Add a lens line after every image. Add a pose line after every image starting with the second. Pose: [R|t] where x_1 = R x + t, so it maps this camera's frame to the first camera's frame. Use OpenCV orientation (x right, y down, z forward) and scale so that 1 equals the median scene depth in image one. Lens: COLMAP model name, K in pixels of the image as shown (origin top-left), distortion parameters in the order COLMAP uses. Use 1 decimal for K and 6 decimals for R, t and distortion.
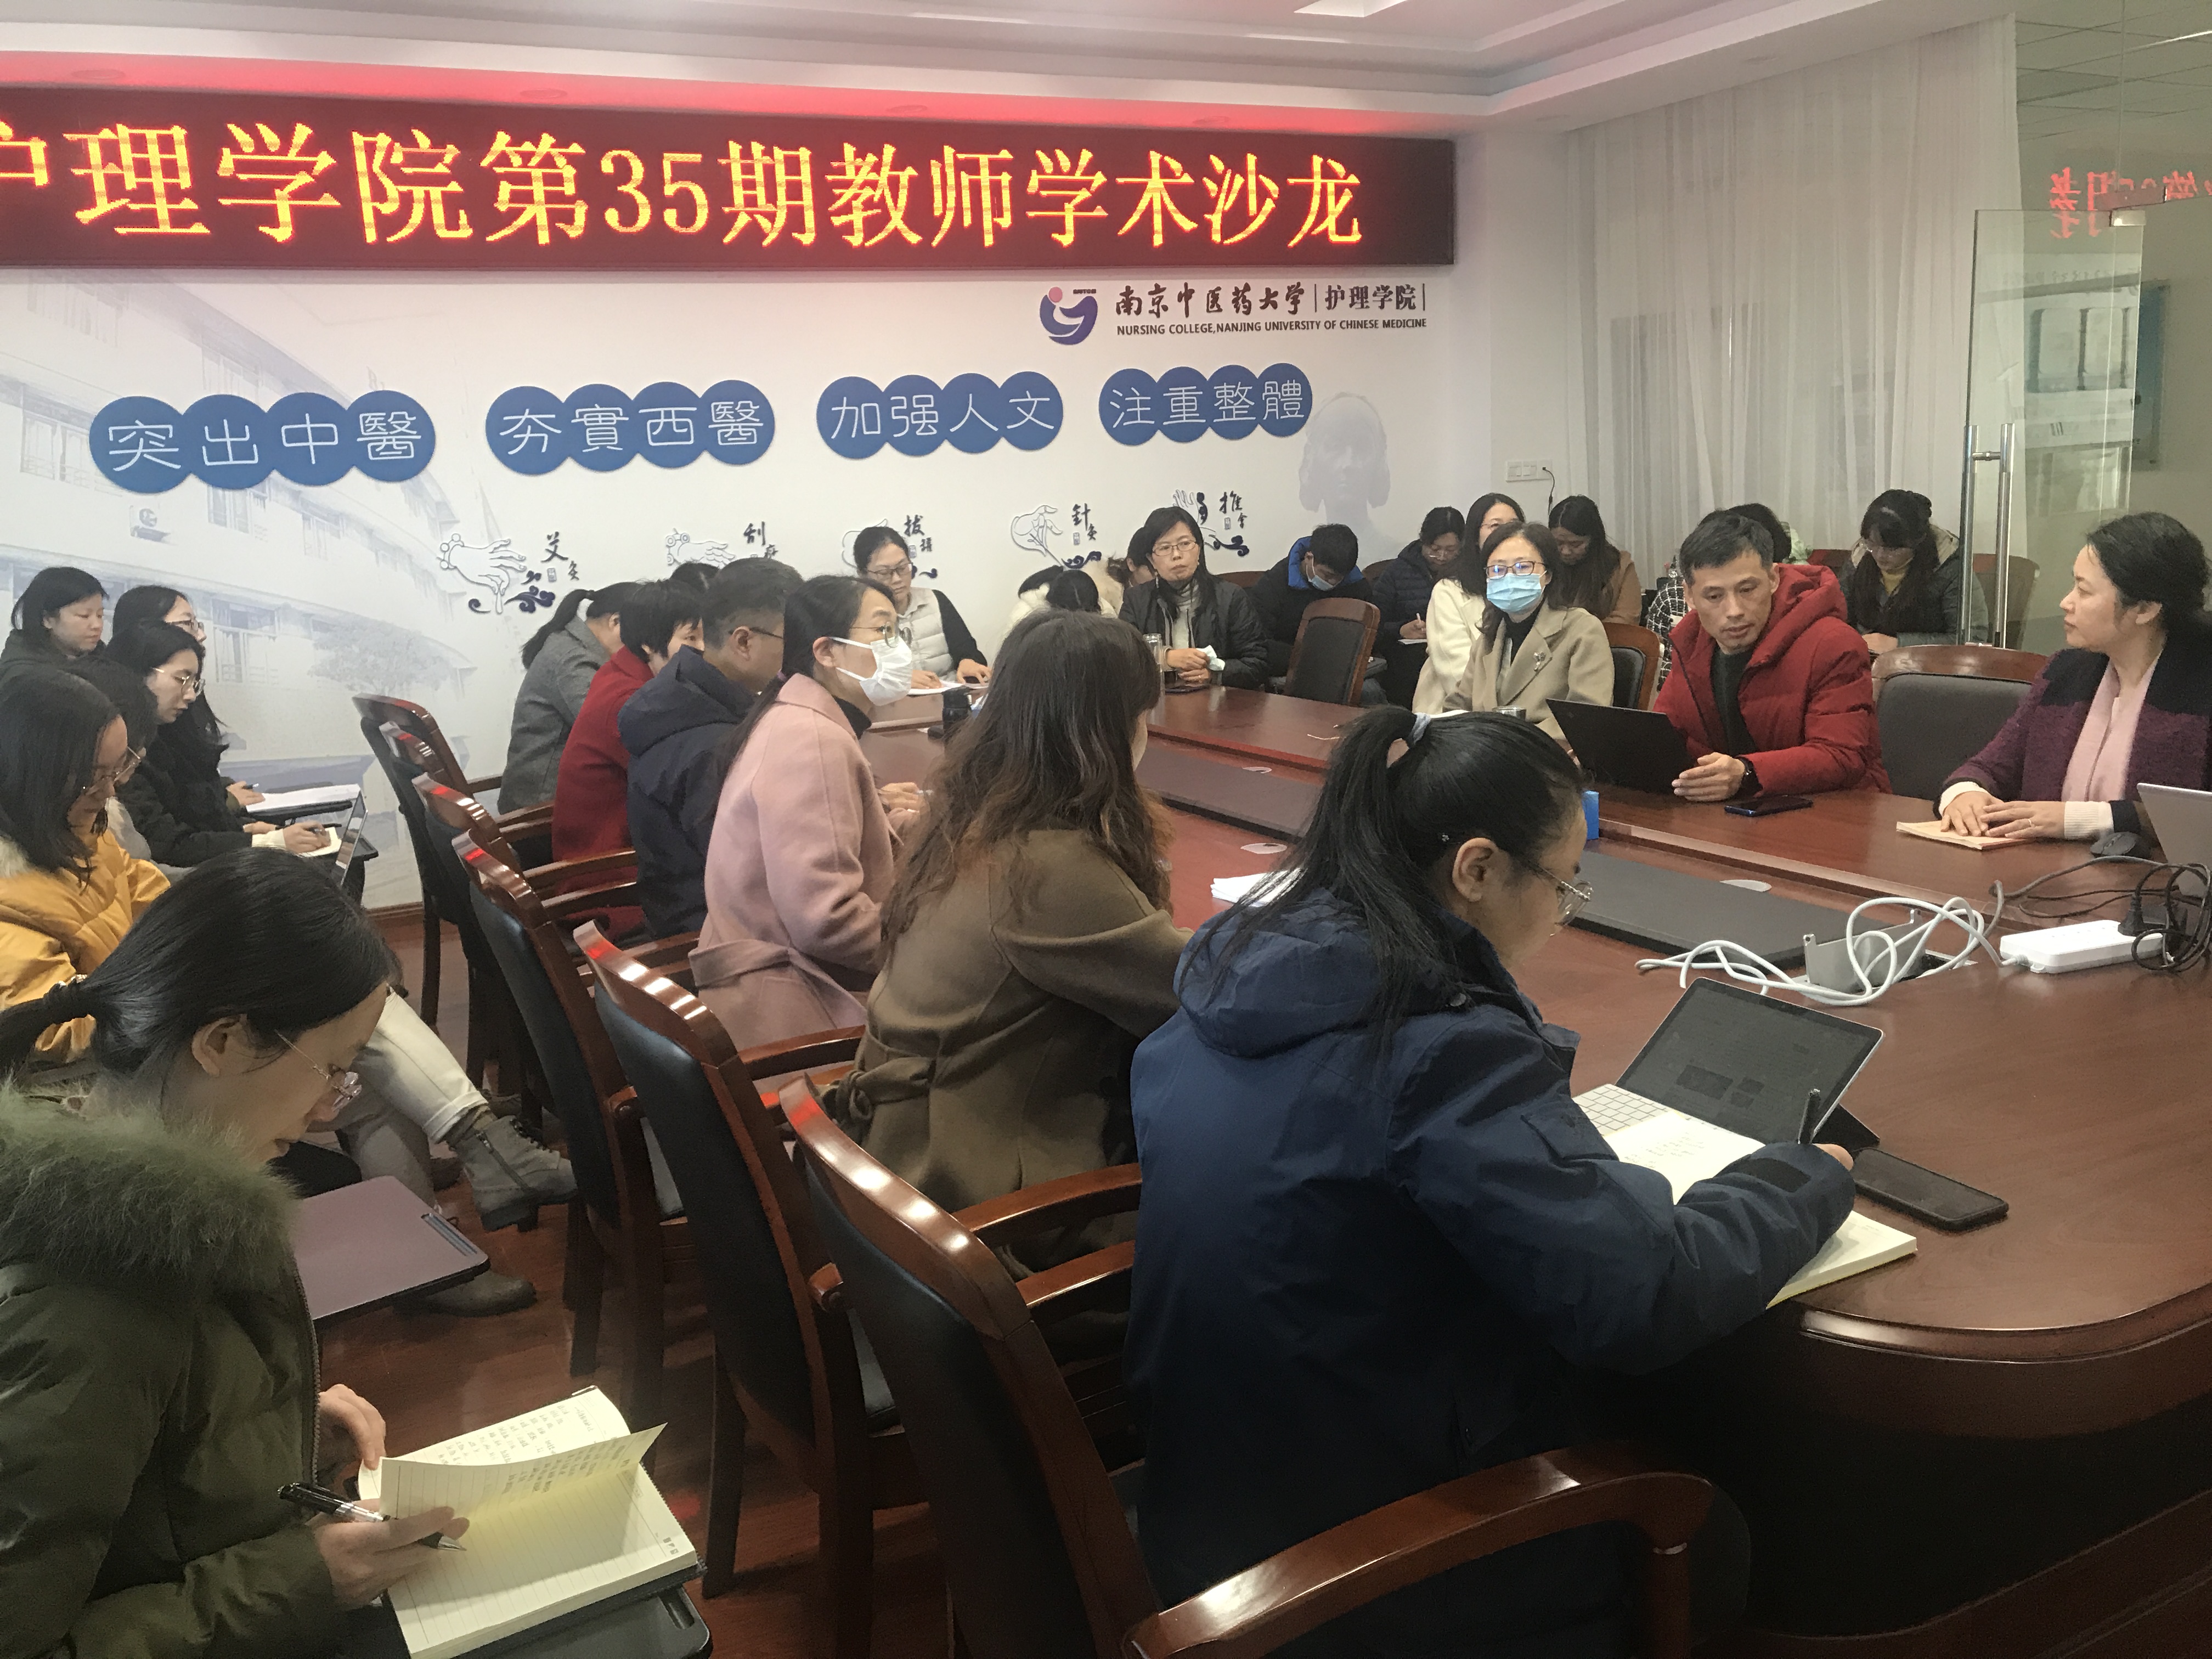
lens RADIAL K [[1856.9, 0, 1096.8], [0, 1856.9, 826.2], [0, 0, 1]] dist [0.023561, -0.018377]
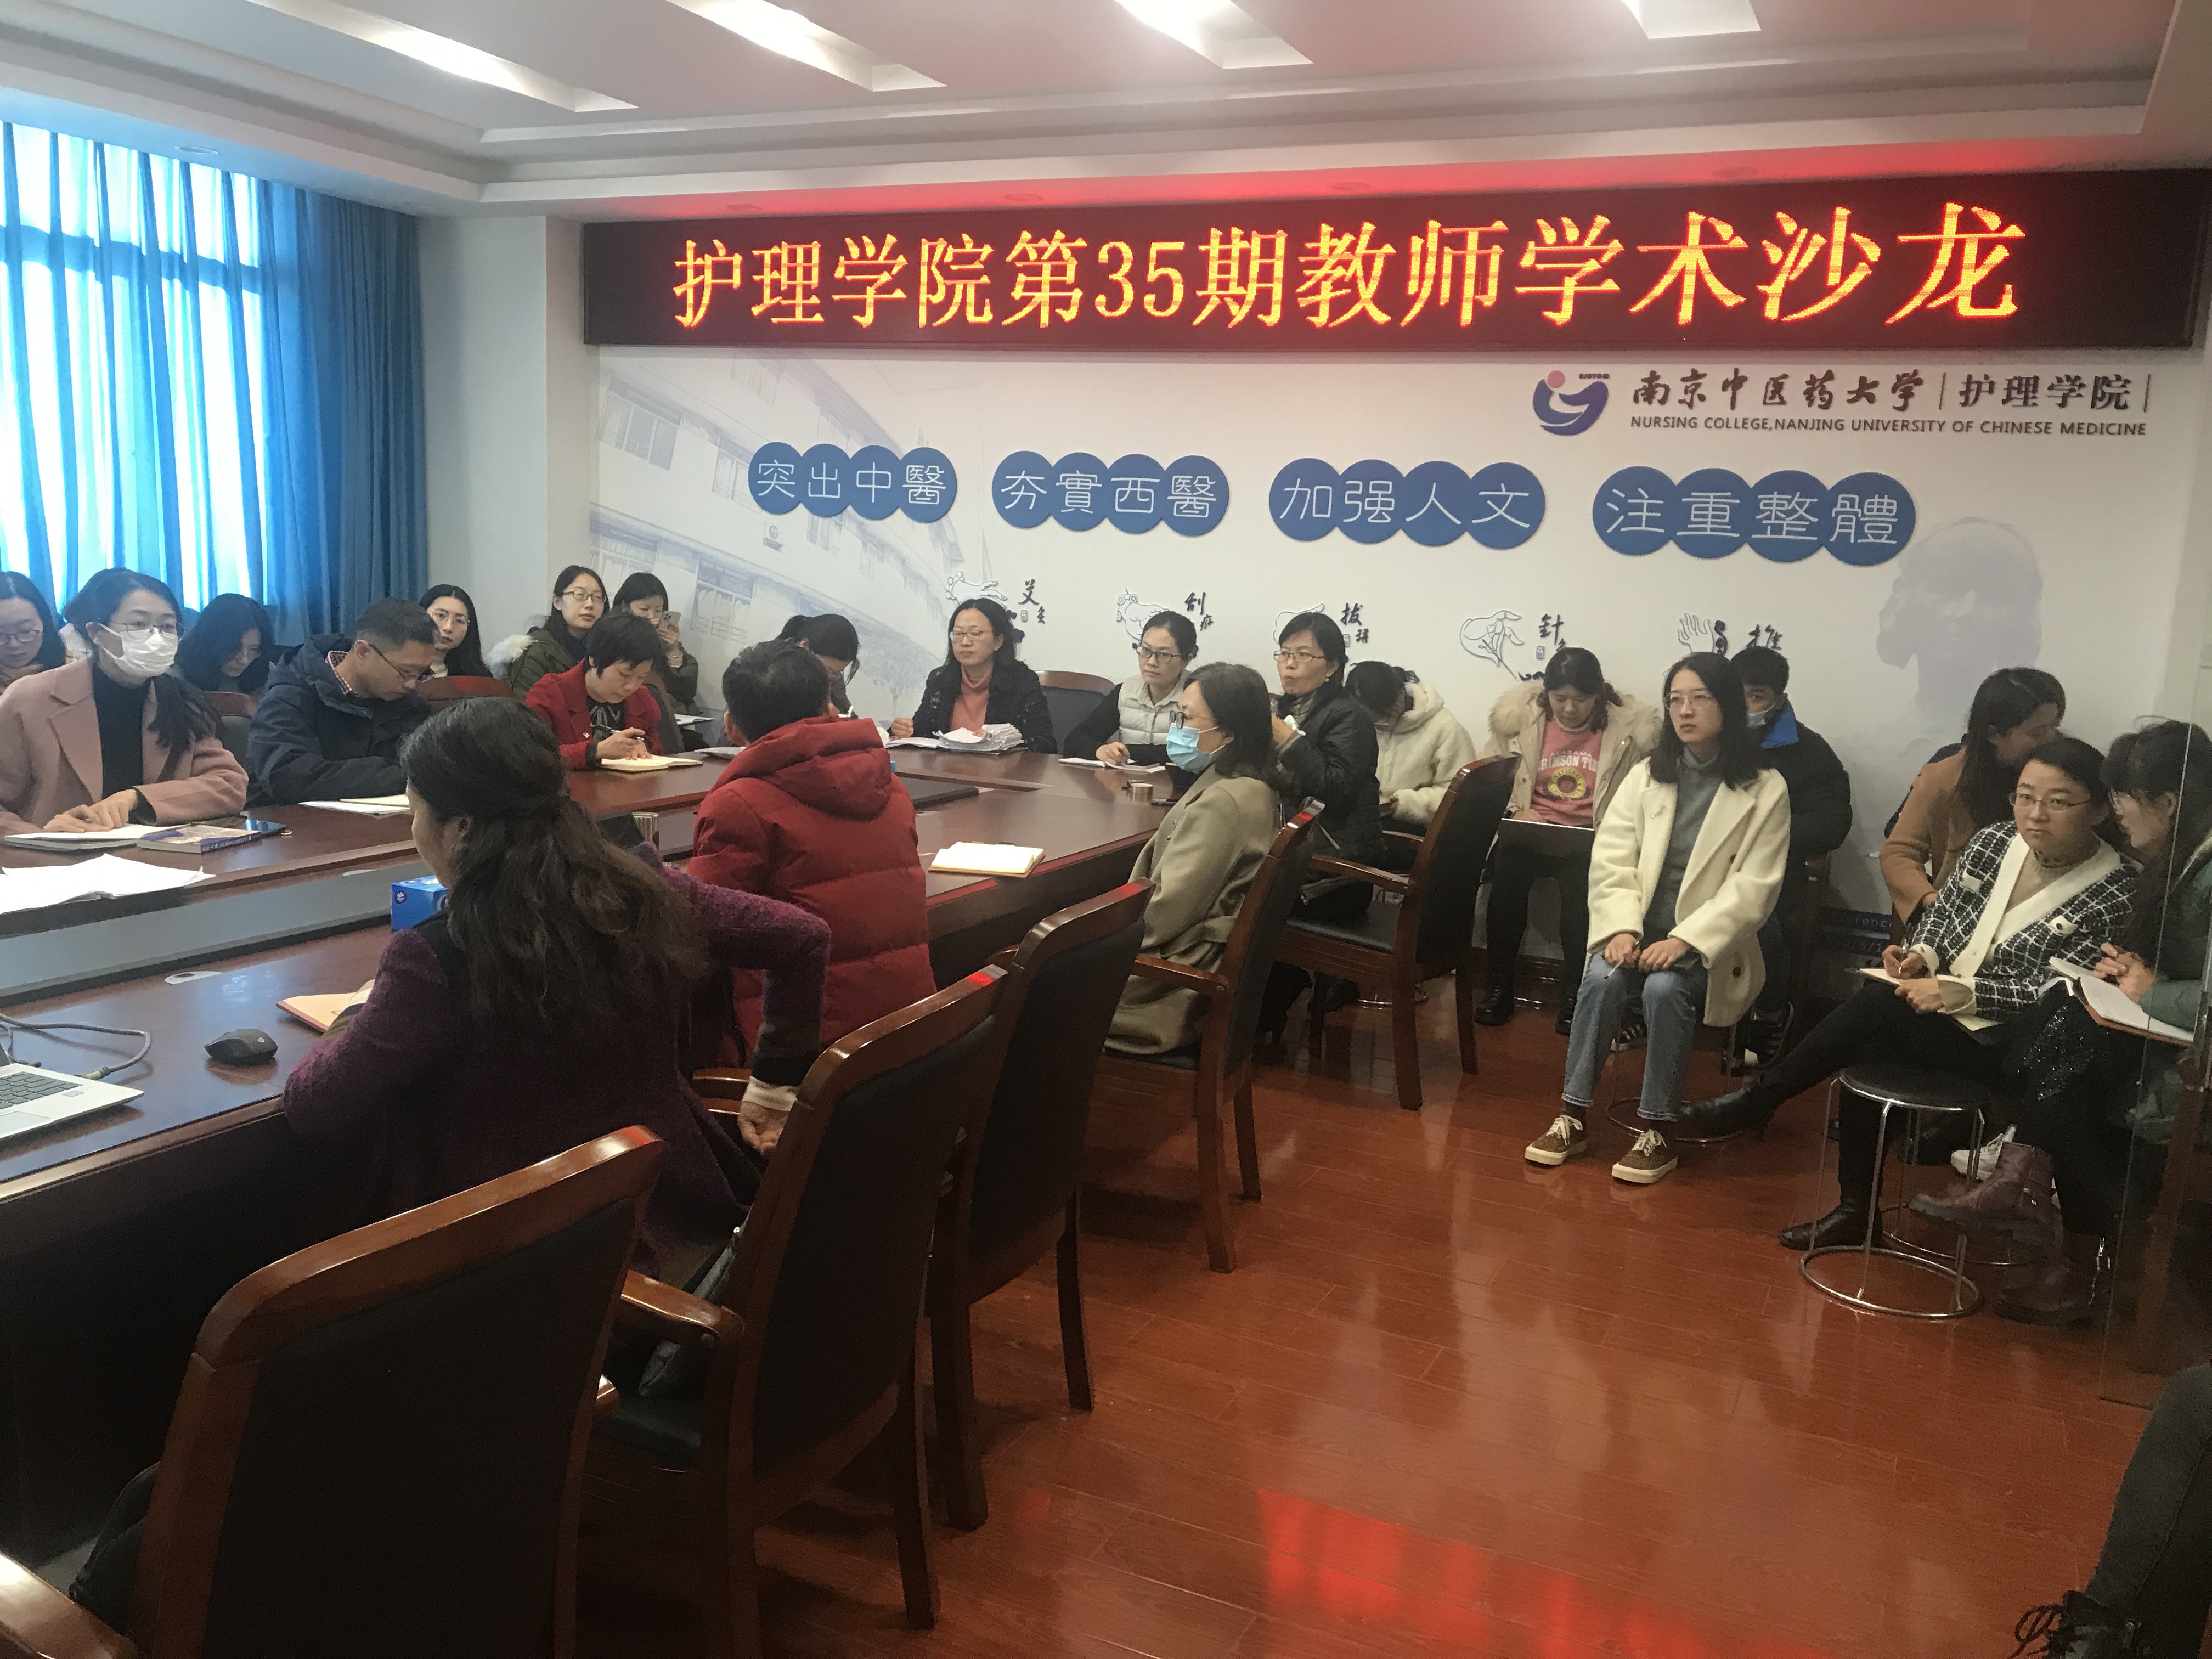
lens RADIAL K [[1856.9, 0, 1087.0], [0, 1856.9, 910.0], [0, 0, 1]] dist [0.023561, -0.018377]
pose [[0.590386, 0.237122, -0.771503, 0.636118], [-0.236763, 0.964699, 0.115320, -0.096161], [0.771613, 0.114580, 0.625687, 0.316475]]
